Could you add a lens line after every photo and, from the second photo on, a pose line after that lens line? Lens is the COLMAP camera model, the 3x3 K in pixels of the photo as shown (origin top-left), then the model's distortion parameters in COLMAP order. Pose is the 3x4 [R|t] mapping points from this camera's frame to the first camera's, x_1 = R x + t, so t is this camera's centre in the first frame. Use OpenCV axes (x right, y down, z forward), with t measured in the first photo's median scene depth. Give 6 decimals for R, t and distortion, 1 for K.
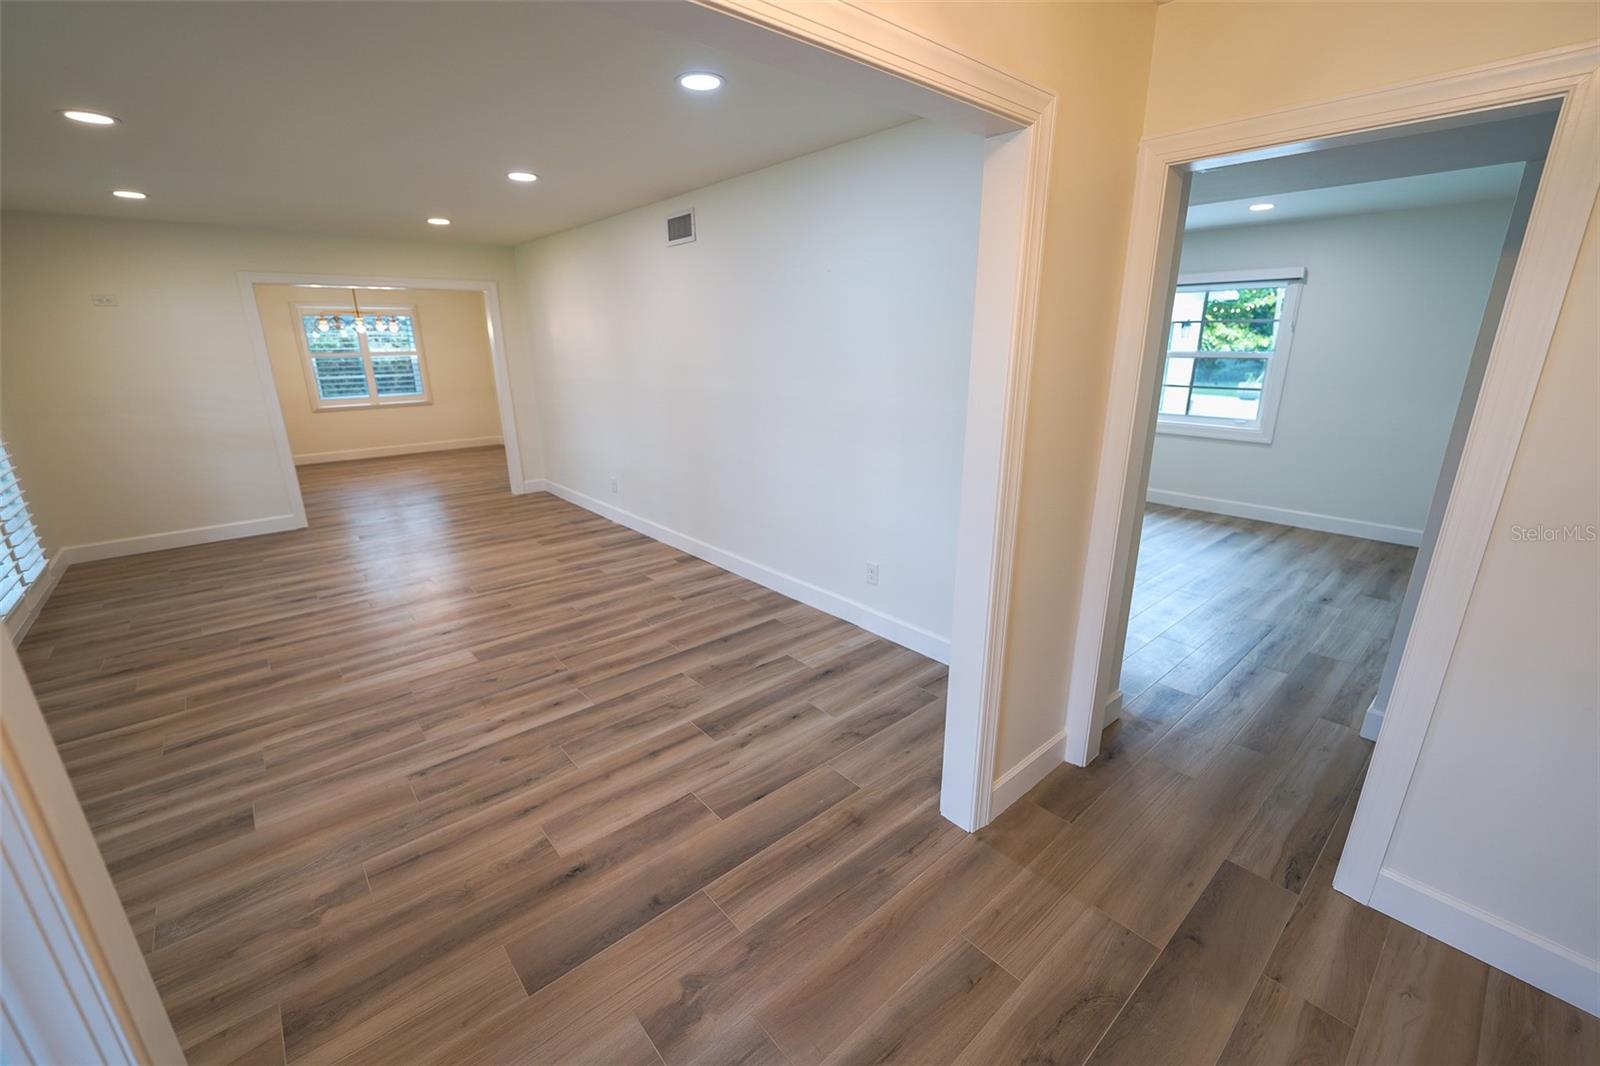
lens RADIAL K [[654.3, 0, 802.0], [0, 654.3, 535.4], [0, 0, 1]] dist [-0.007596, -0.002710]
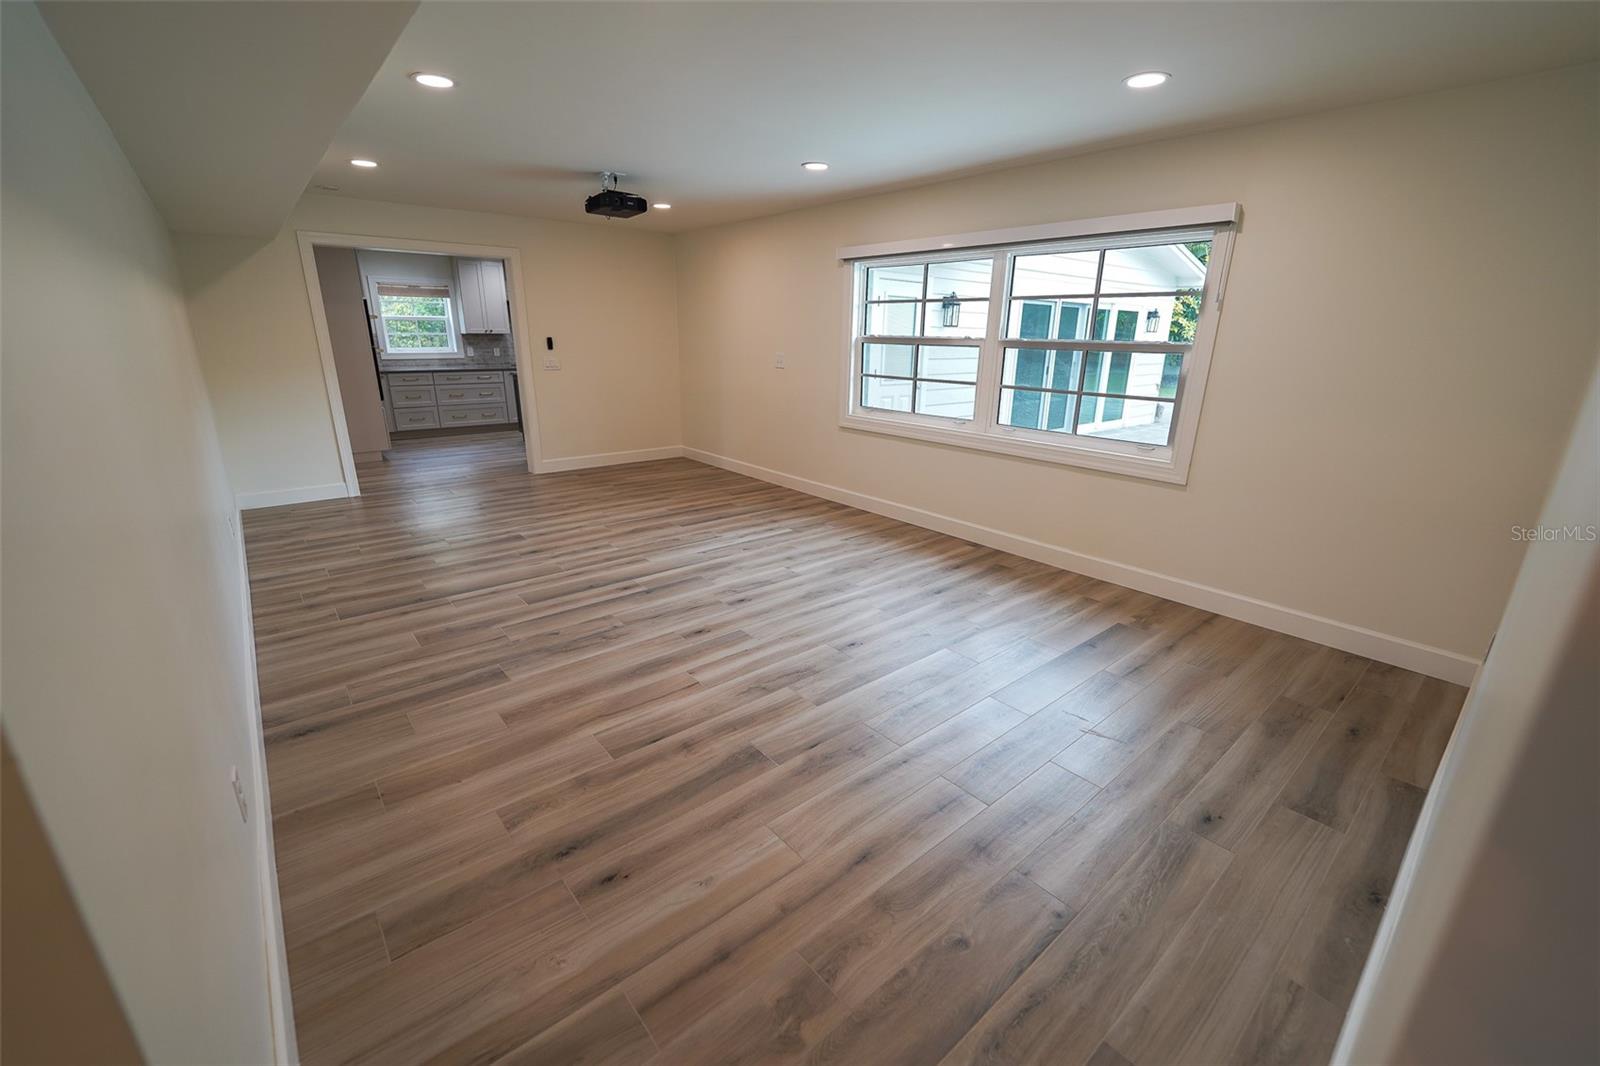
lens RADIAL K [[654.3, 0, 792.8], [0, 654.3, 539.0], [0, 0, 1]] dist [-0.007596, -0.002710]
pose [[0.999545, 0.025962, -0.015374, 0.375523], [-0.025734, 0.999559, 0.014819, -0.095622], [0.015752, -0.014416, 0.999772, 0.379578]]
